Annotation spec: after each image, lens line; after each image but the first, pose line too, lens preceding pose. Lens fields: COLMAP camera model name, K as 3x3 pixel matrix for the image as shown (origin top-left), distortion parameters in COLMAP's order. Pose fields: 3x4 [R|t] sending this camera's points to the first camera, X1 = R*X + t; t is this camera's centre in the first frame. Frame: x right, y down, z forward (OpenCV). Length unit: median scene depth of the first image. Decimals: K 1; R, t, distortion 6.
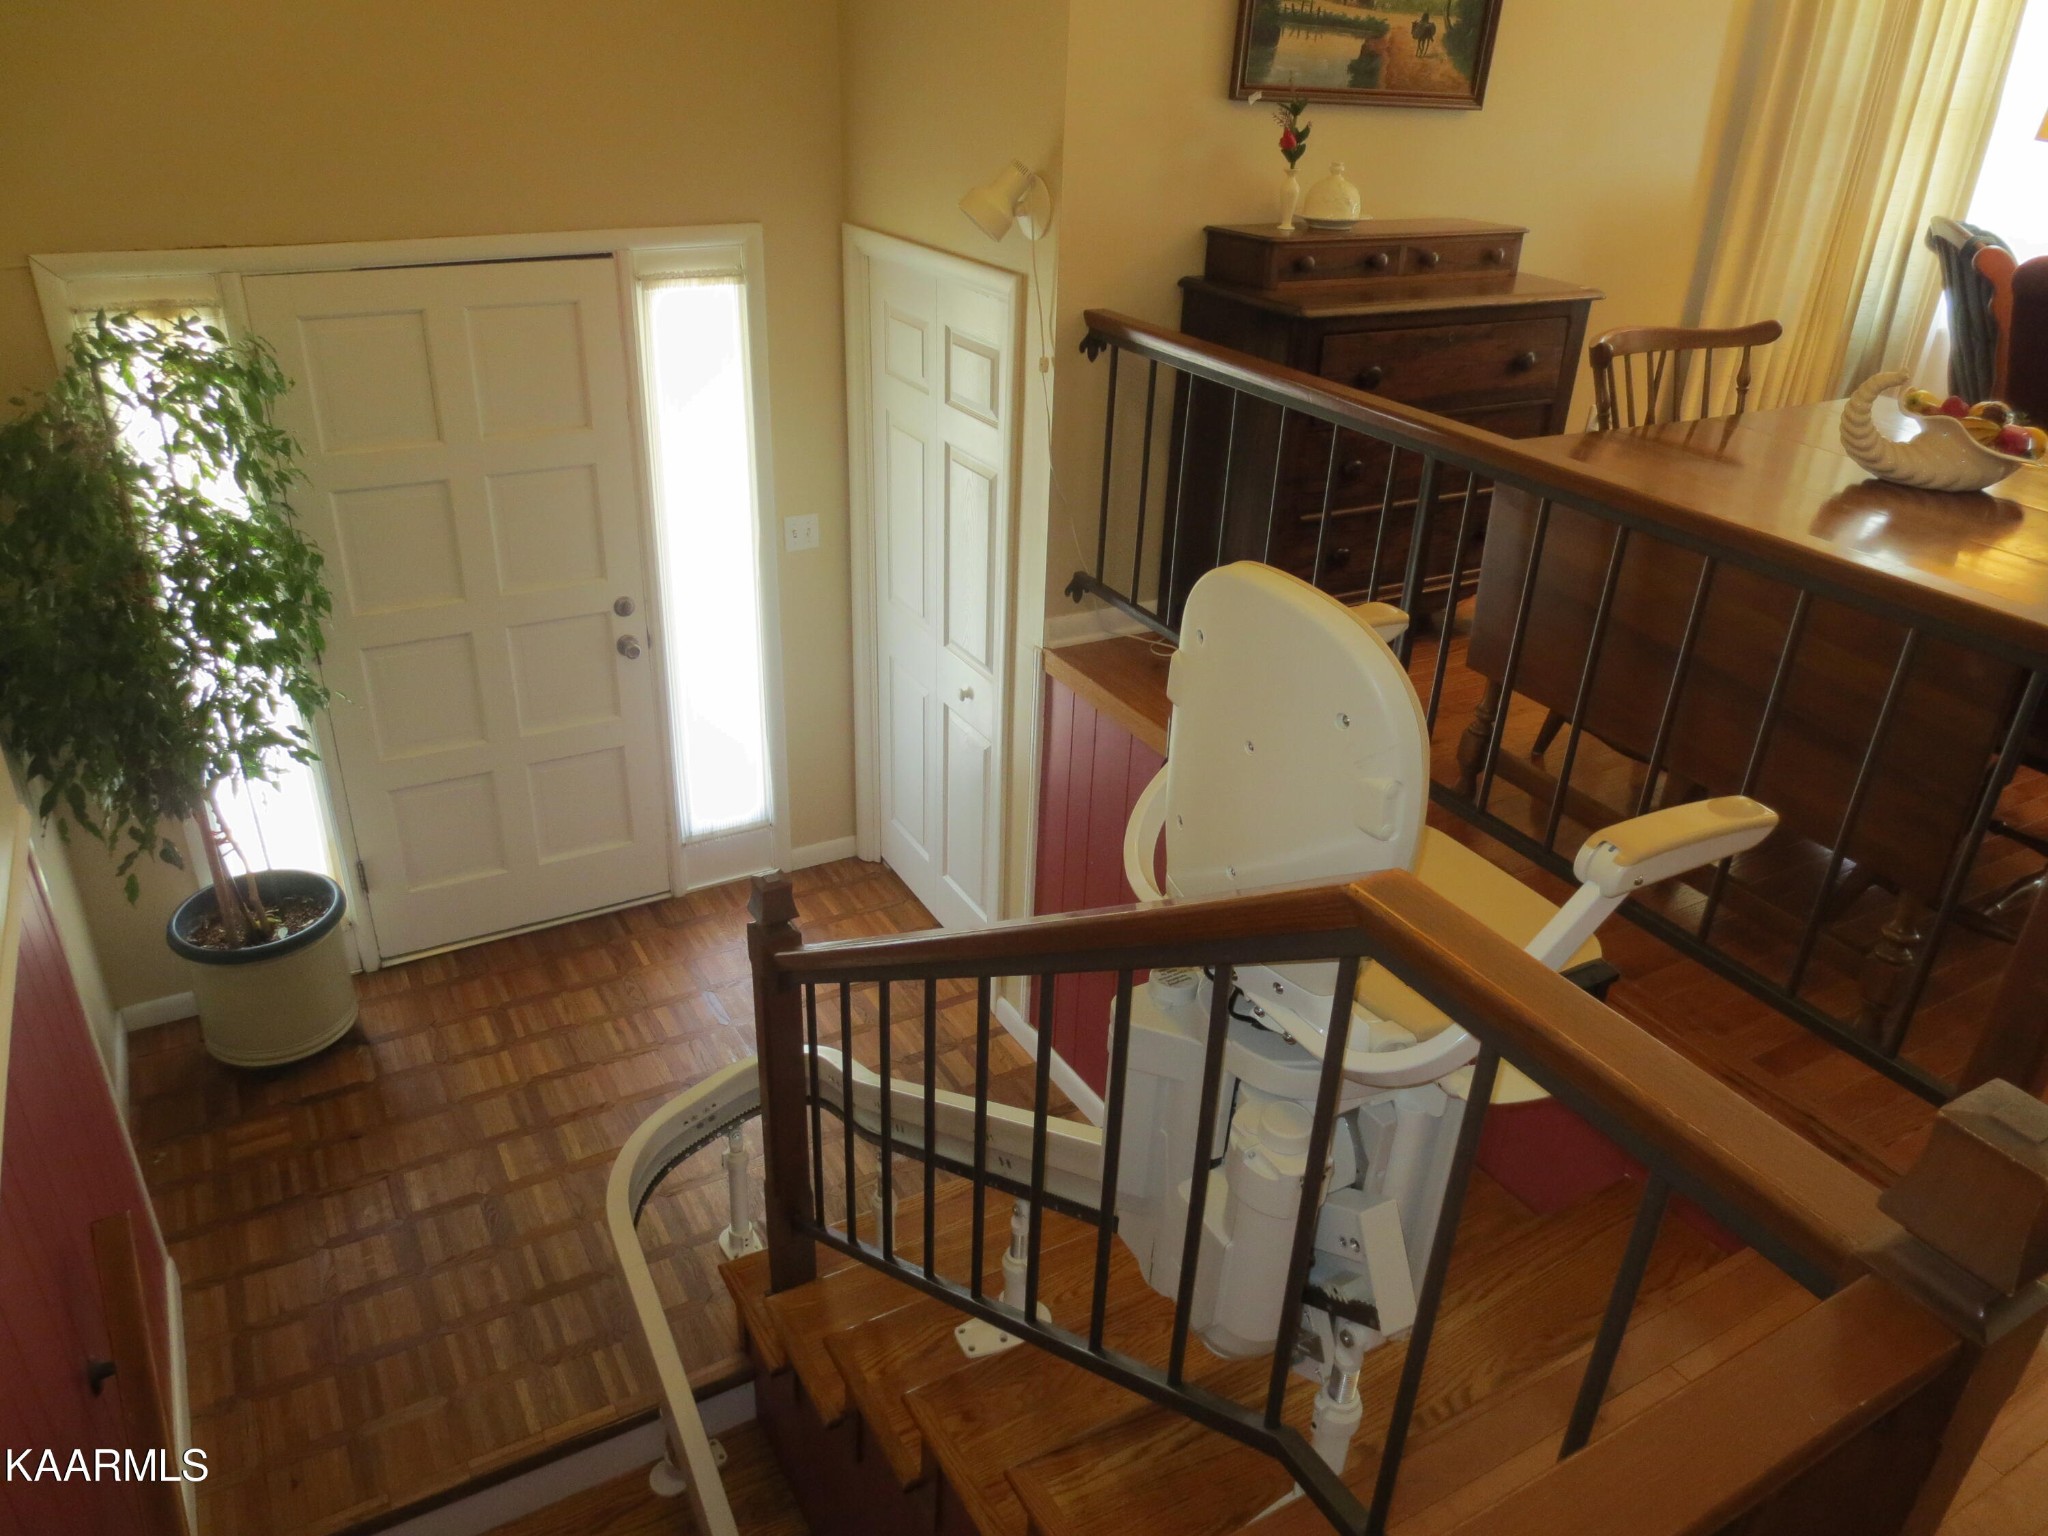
lens RADIAL K [[1452.9, 0, 1024.0], [0, 1452.9, 768.0], [0, 0, 1]] dist [-0.044675, 0.030214]
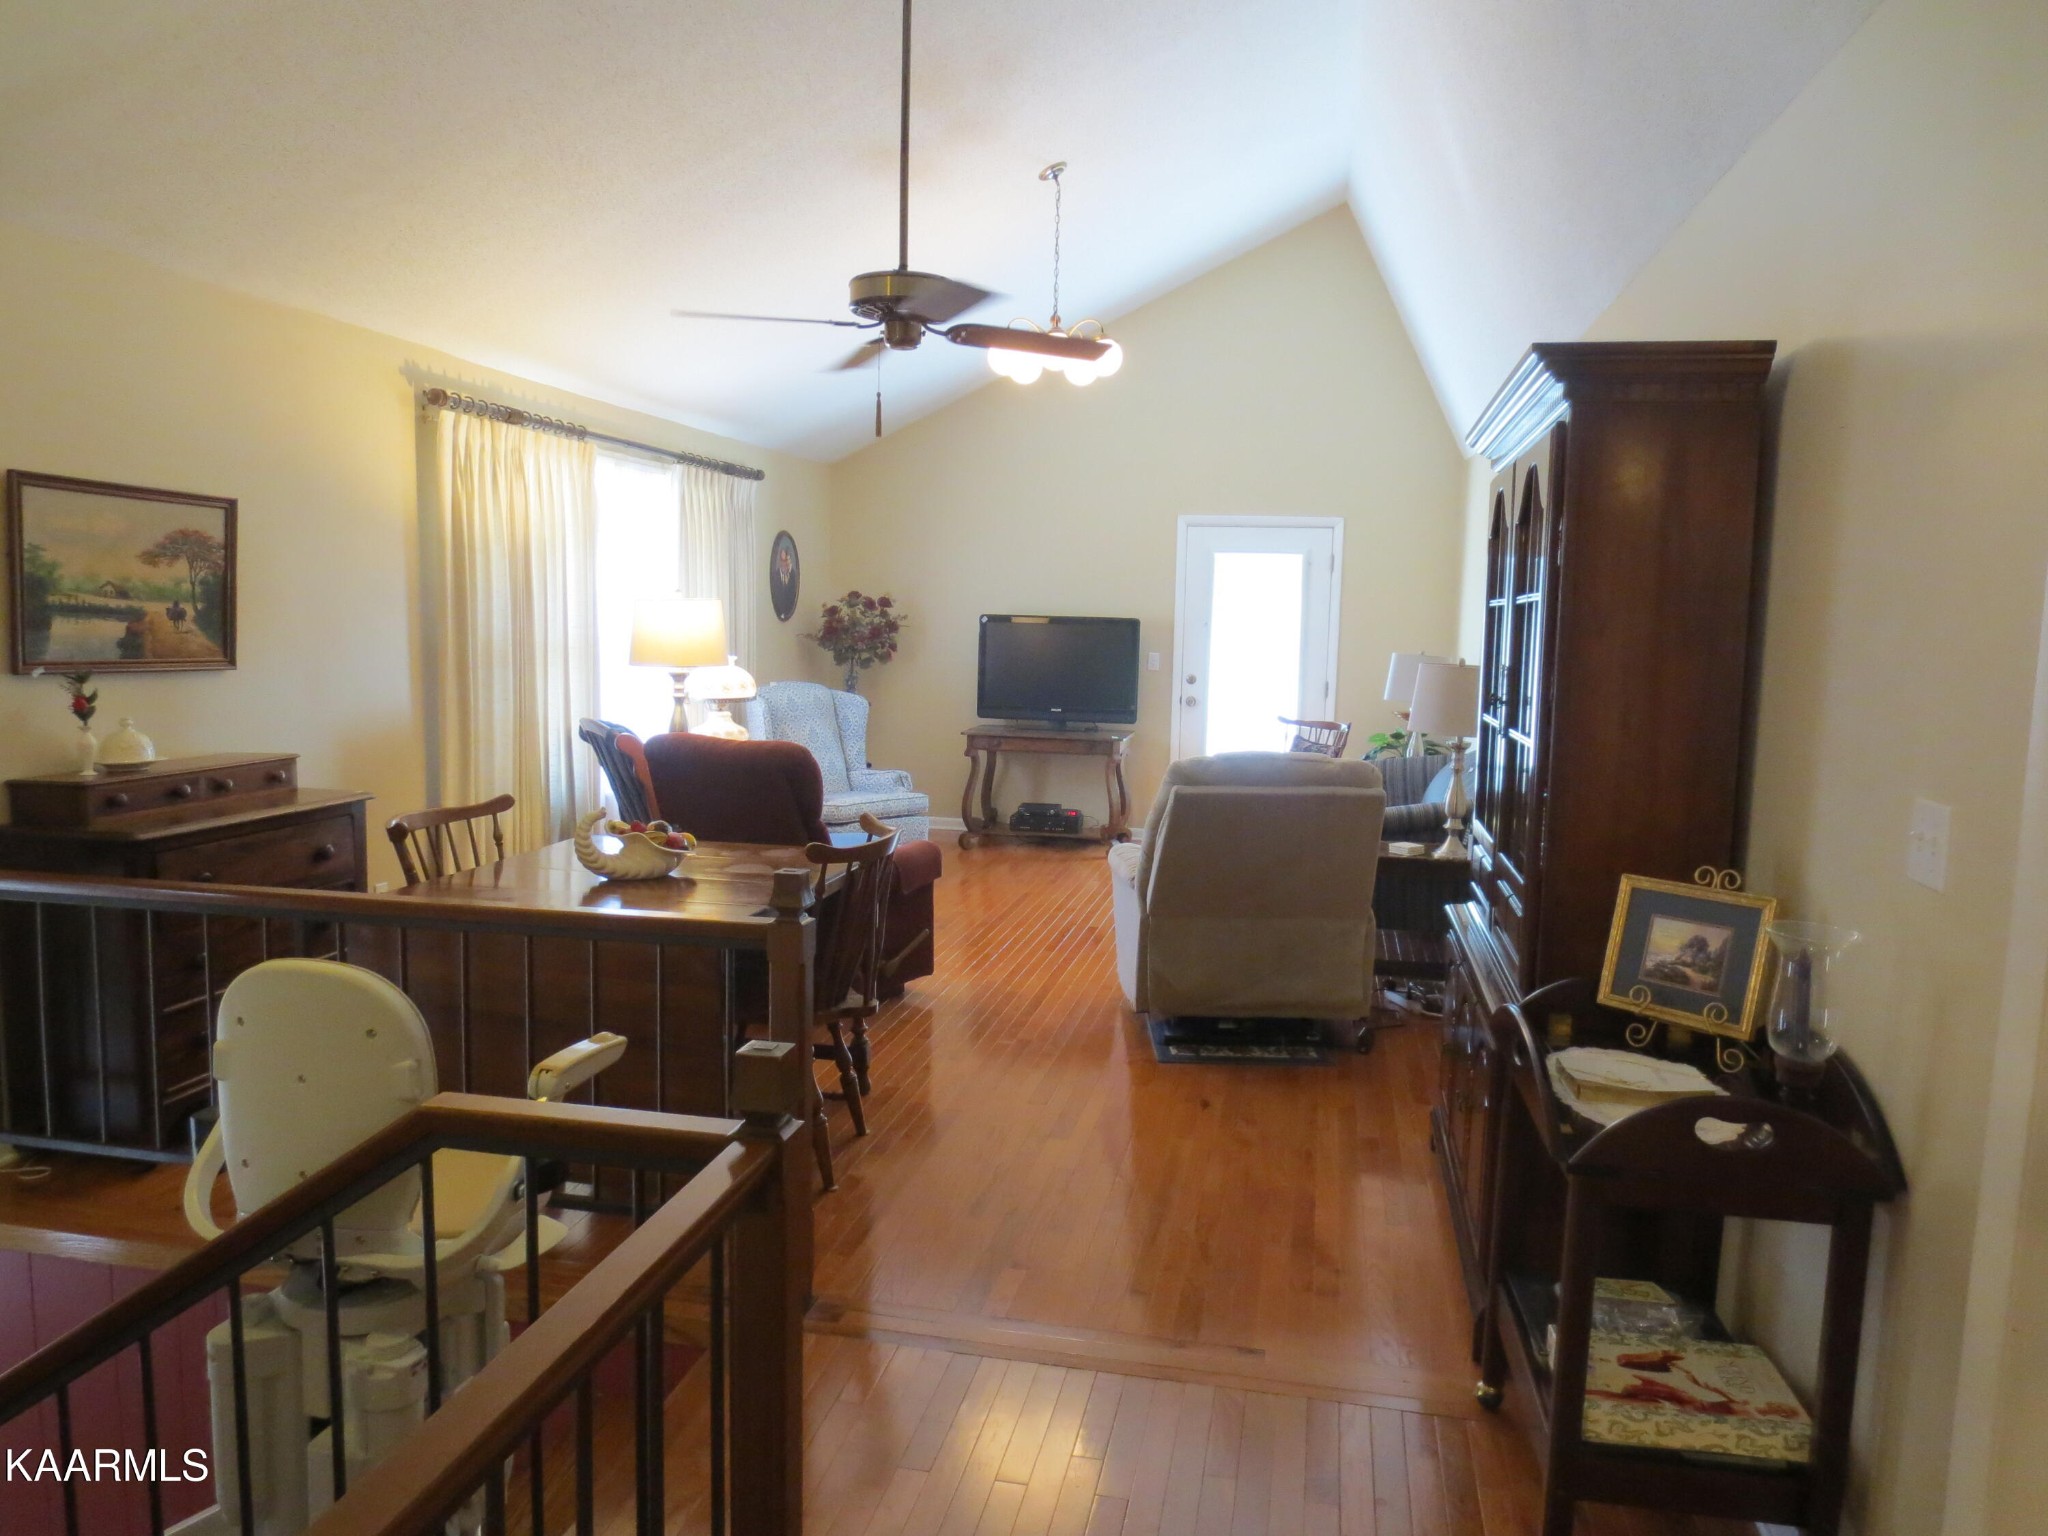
lens RADIAL K [[1441.0, 0, 1024.0], [0, 1441.0, 768.0], [0, 0, 1]] dist [-0.028853, 0.005277]
pose [[0.659848, -0.102593, 0.744362, -0.163909], [0.349647, 0.918772, -0.183318, 0.087279], [-0.665092, 0.381226, 0.642121, -0.219475]]
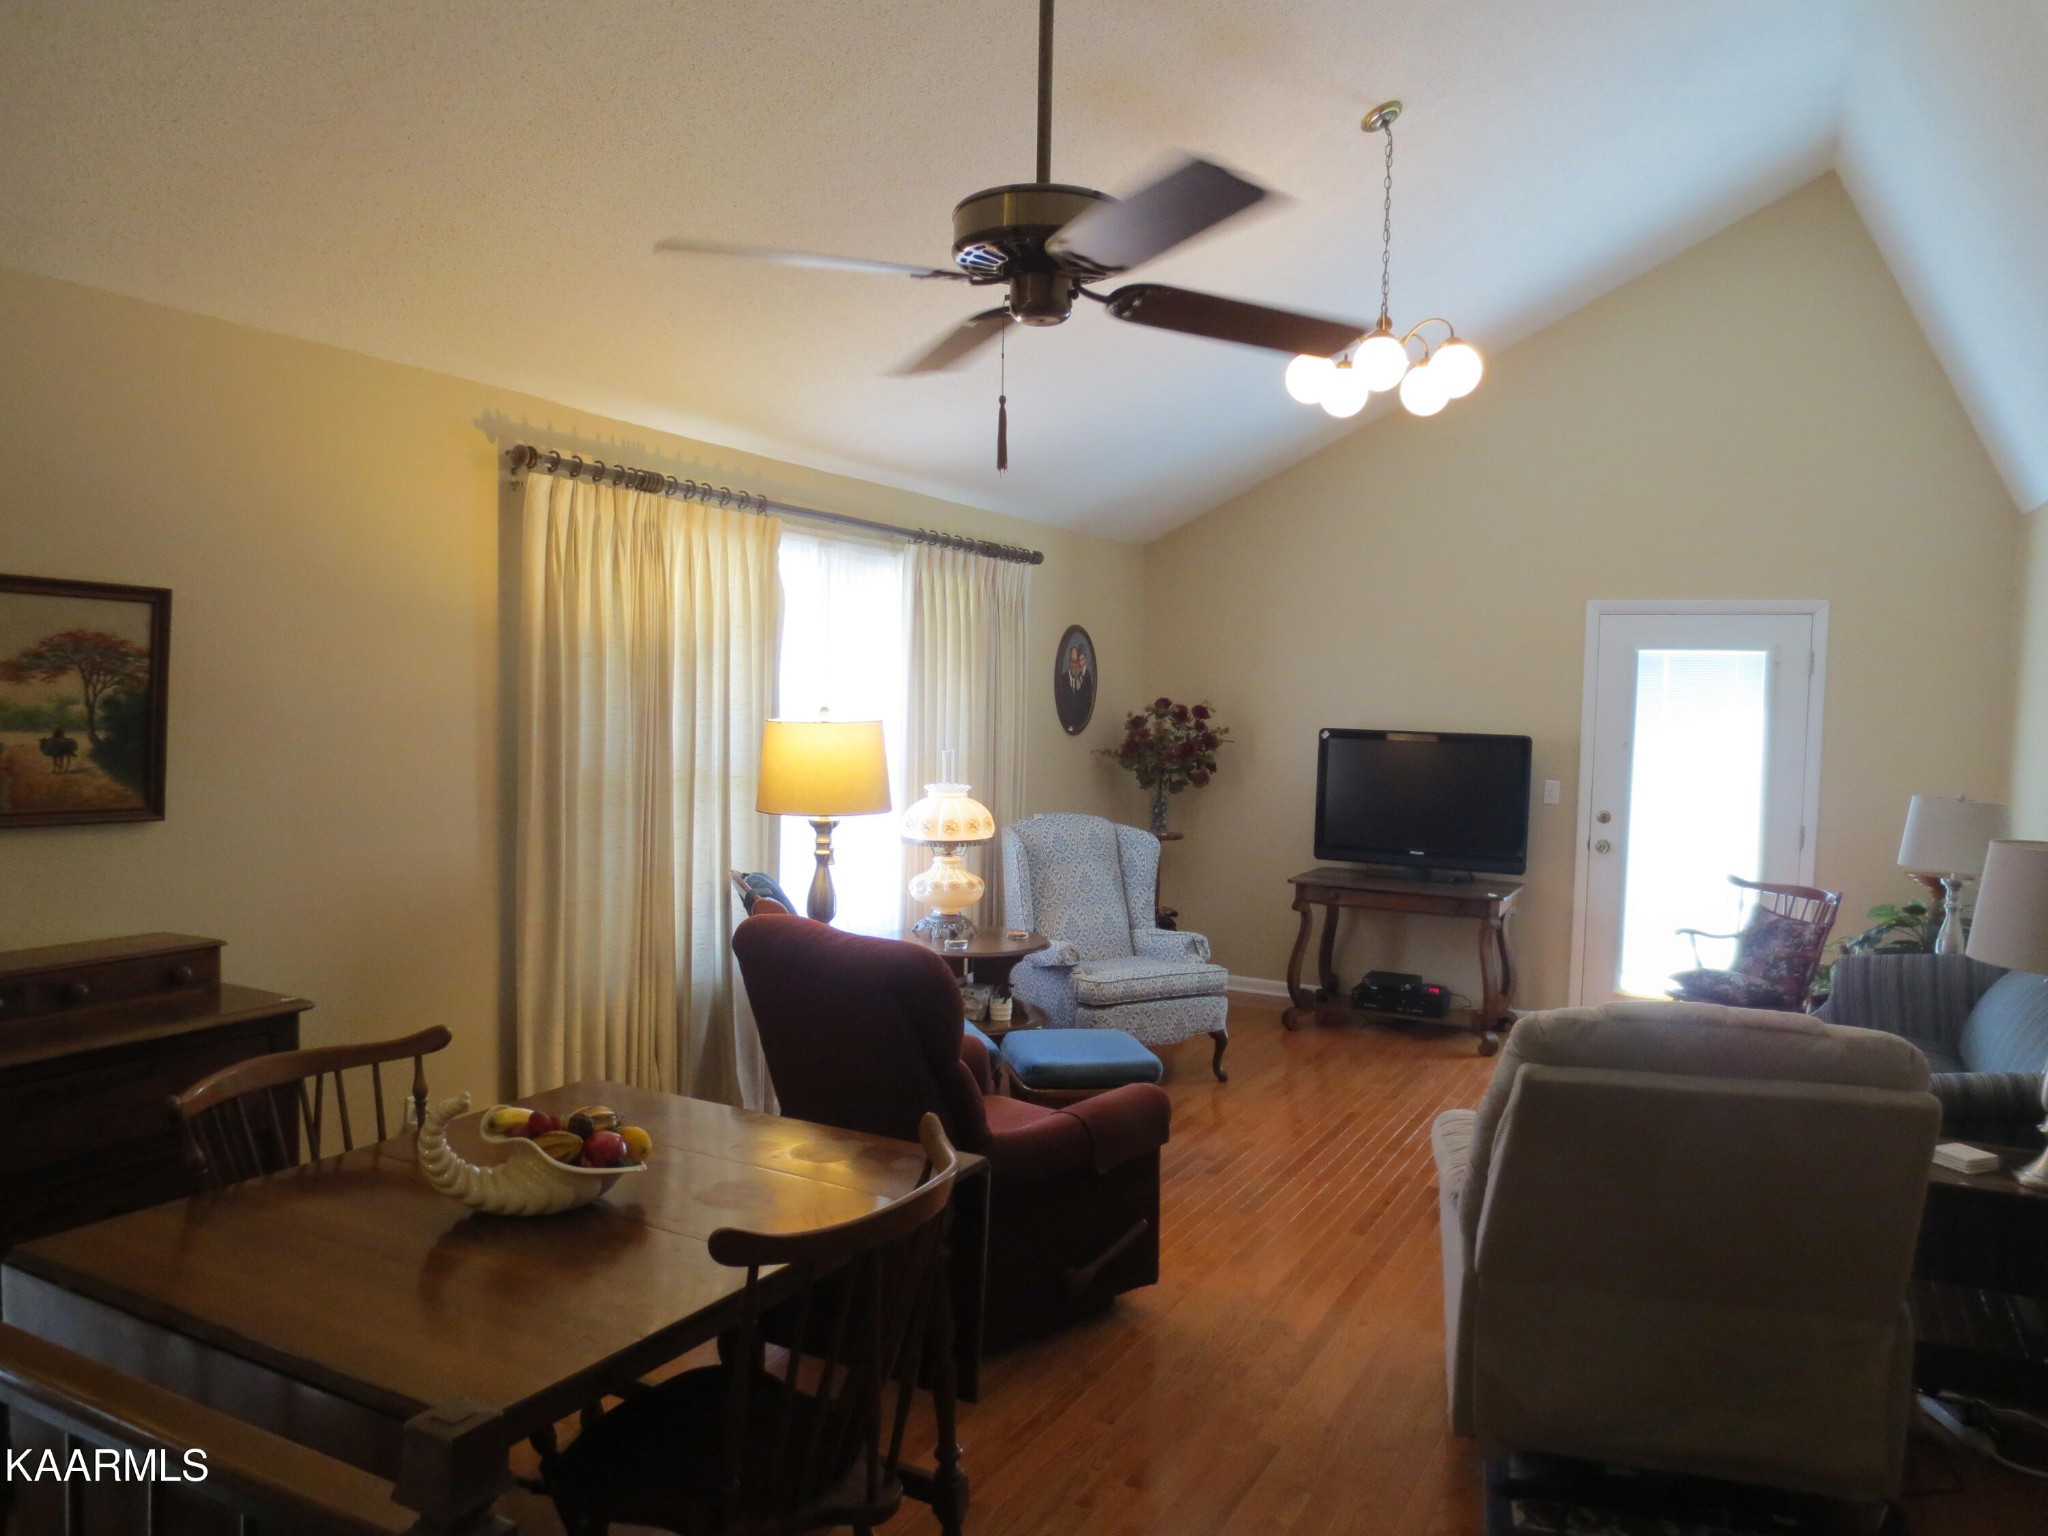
lens RADIAL K [[1452.9, 0, 1024.0], [0, 1452.9, 768.0], [0, 0, 1]] dist [-0.044675, 0.030214]
pose [[0.844331, -0.041262, 0.534231, 0.299784], [0.252654, 0.909891, -0.329034, -0.051645], [-0.472516, 0.412789, 0.778674, 0.019617]]
